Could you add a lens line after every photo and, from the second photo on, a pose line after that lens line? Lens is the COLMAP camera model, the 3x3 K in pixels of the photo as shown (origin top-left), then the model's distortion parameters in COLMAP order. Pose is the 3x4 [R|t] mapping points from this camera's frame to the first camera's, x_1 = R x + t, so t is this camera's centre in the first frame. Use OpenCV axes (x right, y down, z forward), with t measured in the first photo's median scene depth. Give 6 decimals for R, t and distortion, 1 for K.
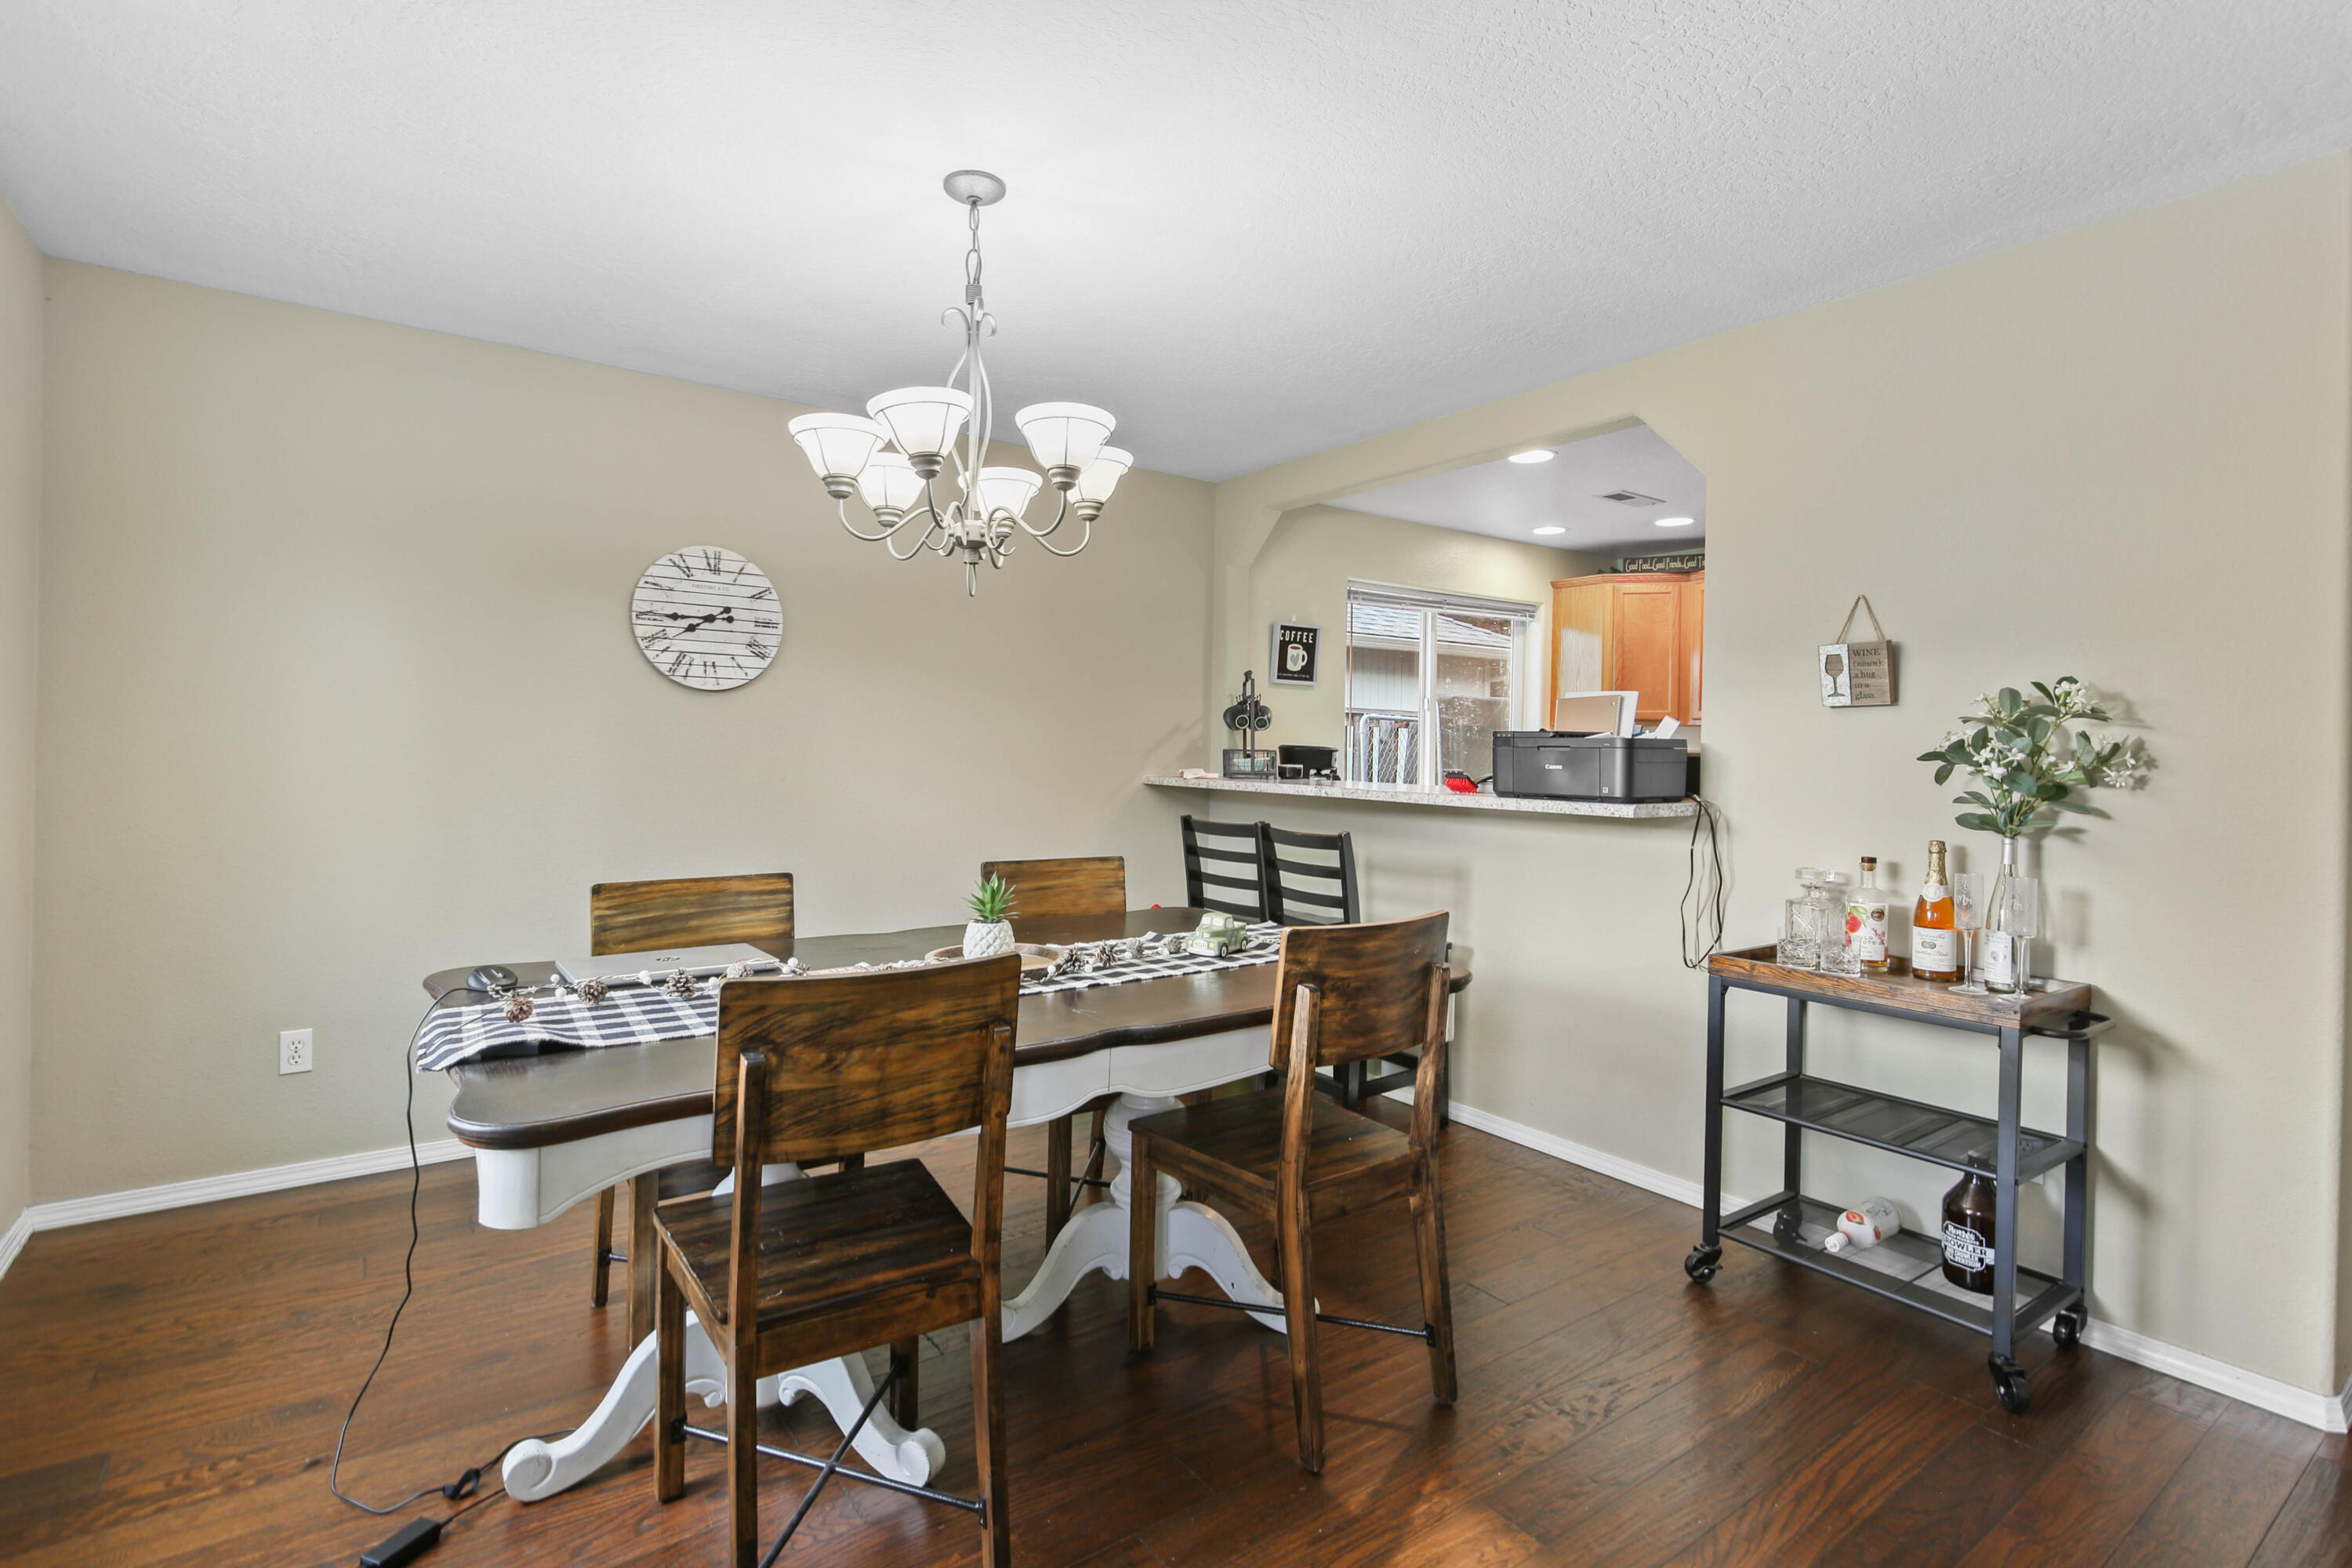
lens RADIAL K [[1099.5, 0, 1173.1], [0, 1099.5, 768.4], [0, 0, 1]] dist [-0.000538, -0.000796]
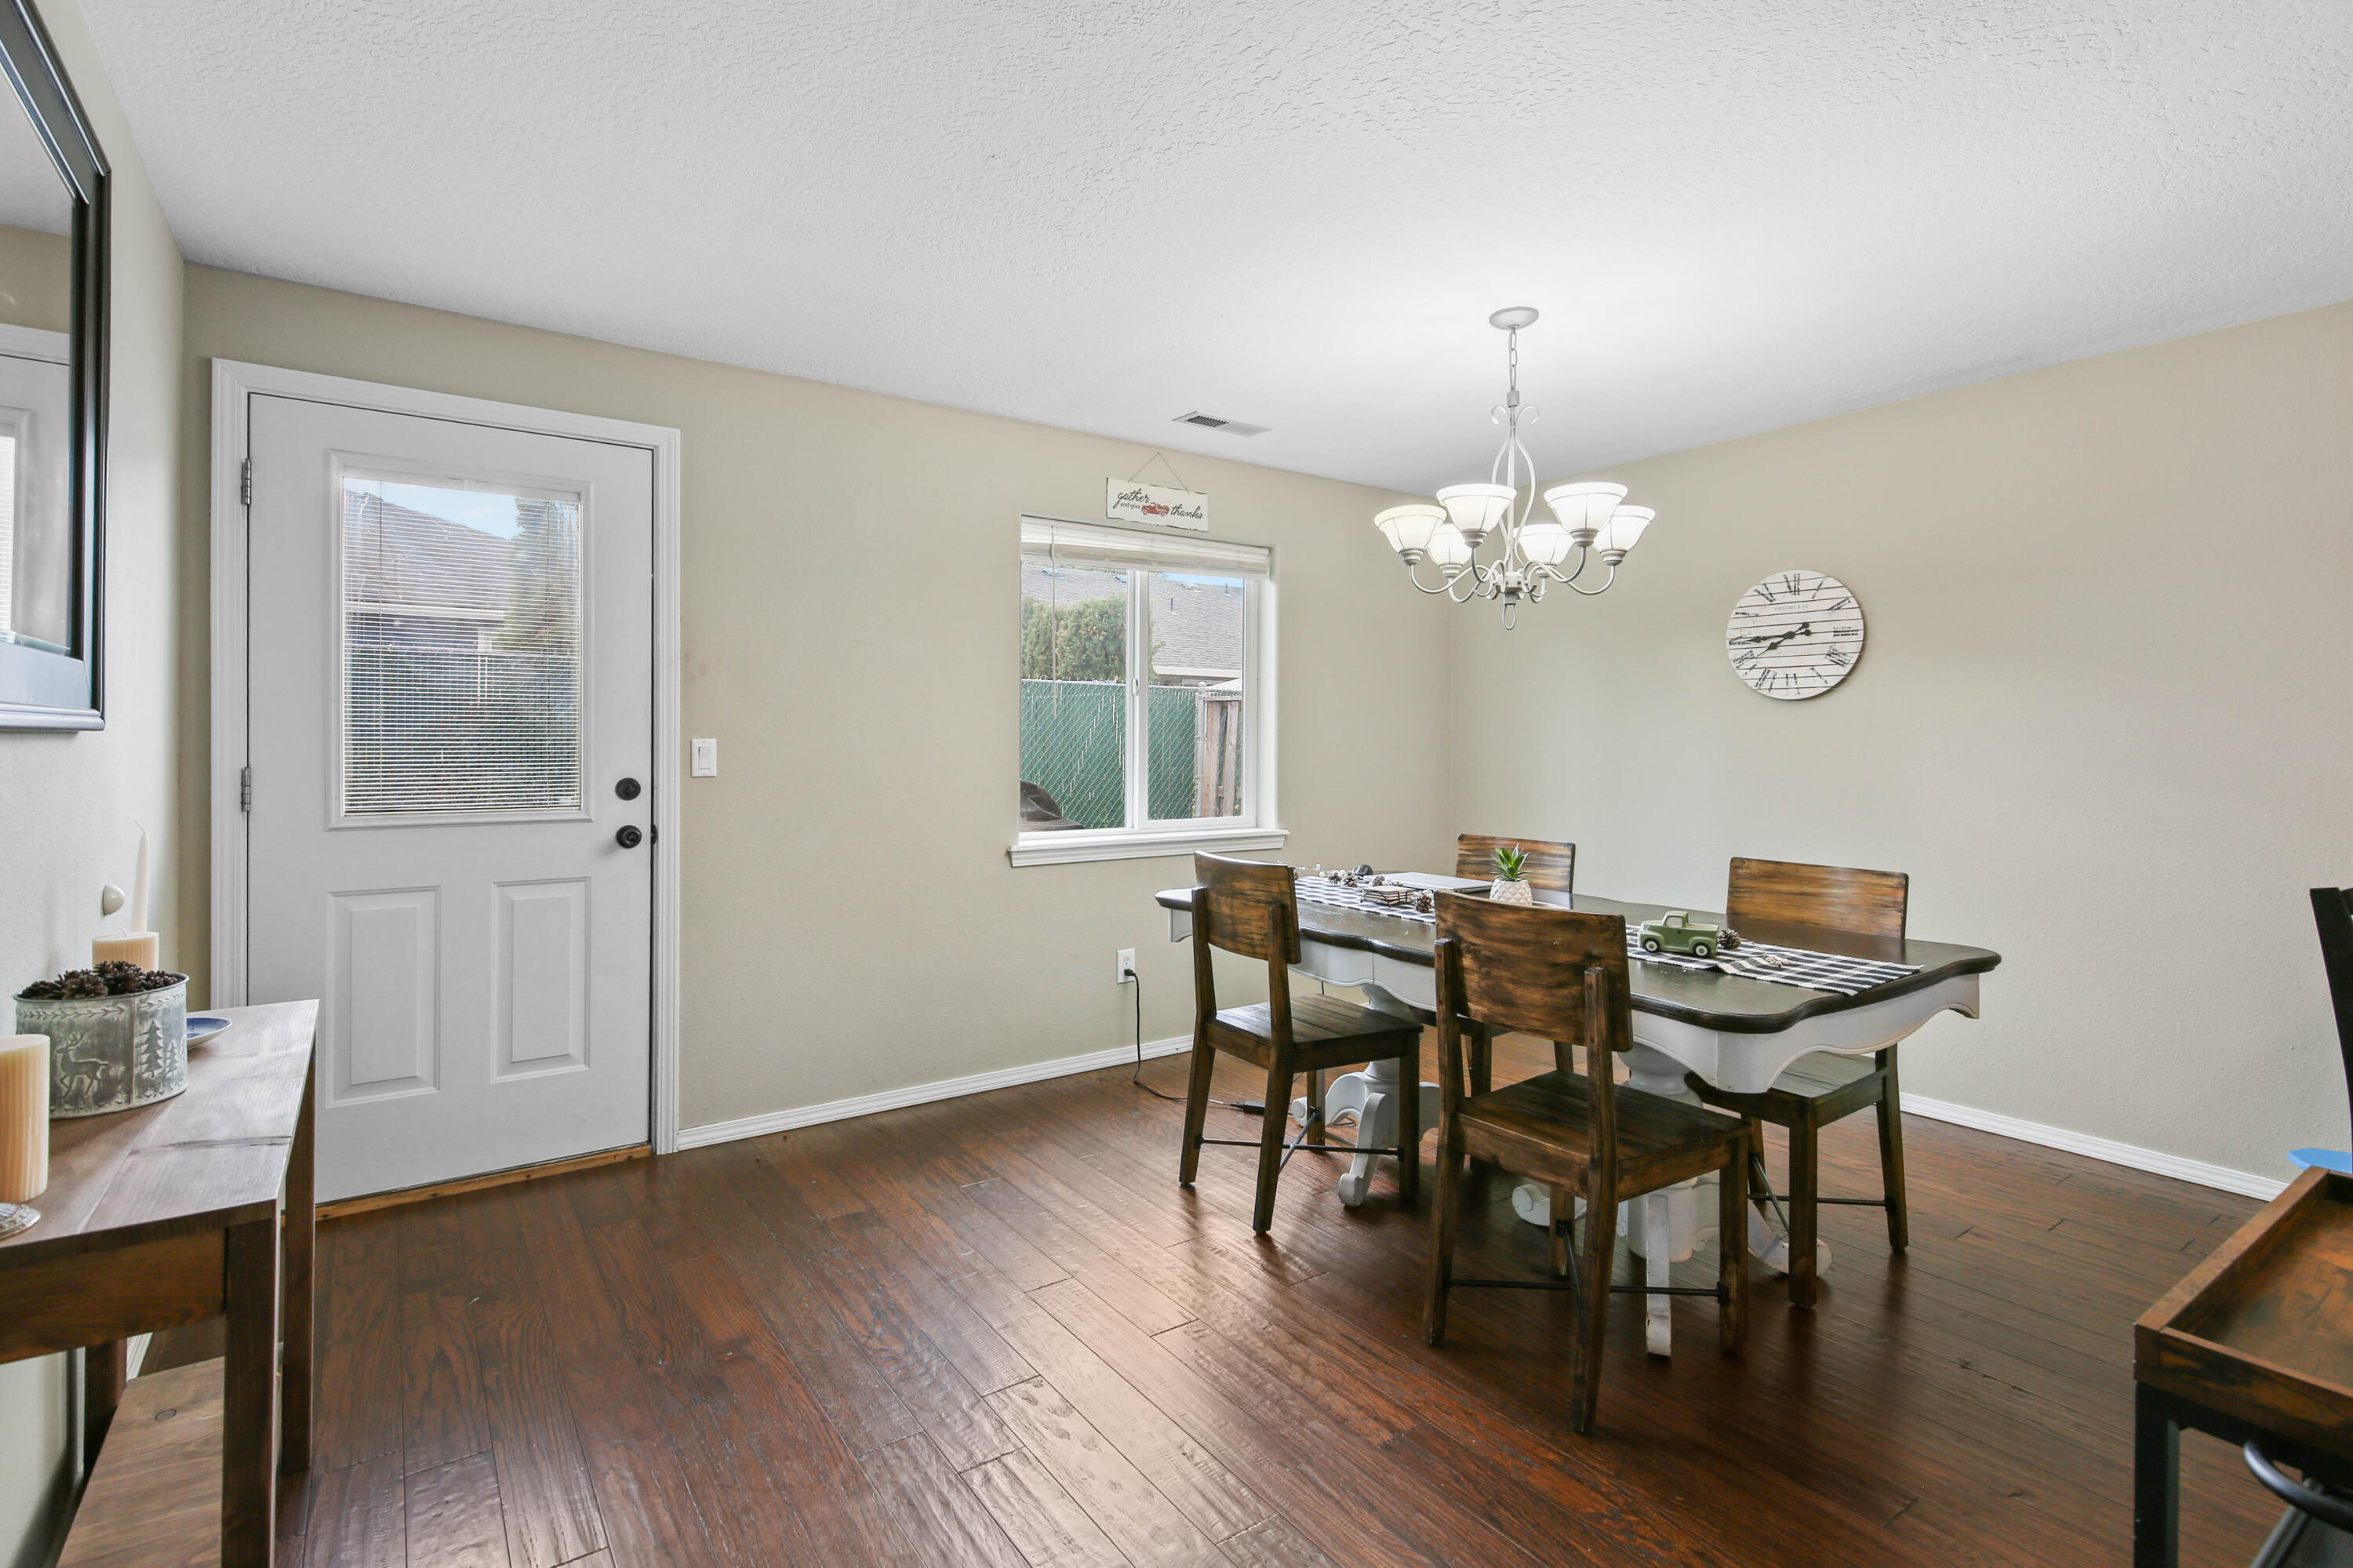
lens RADIAL K [[1109.8, 0, 1153.8], [0, 1109.8, 793.6], [0, 0, 1]] dist [0.003884, -0.000873]
pose [[-0.016544, 0.030232, -0.999406, 0.727923], [-0.023358, 0.999258, 0.030614, 0.004546], [0.999590, 0.023850, -0.015826, 0.380853]]
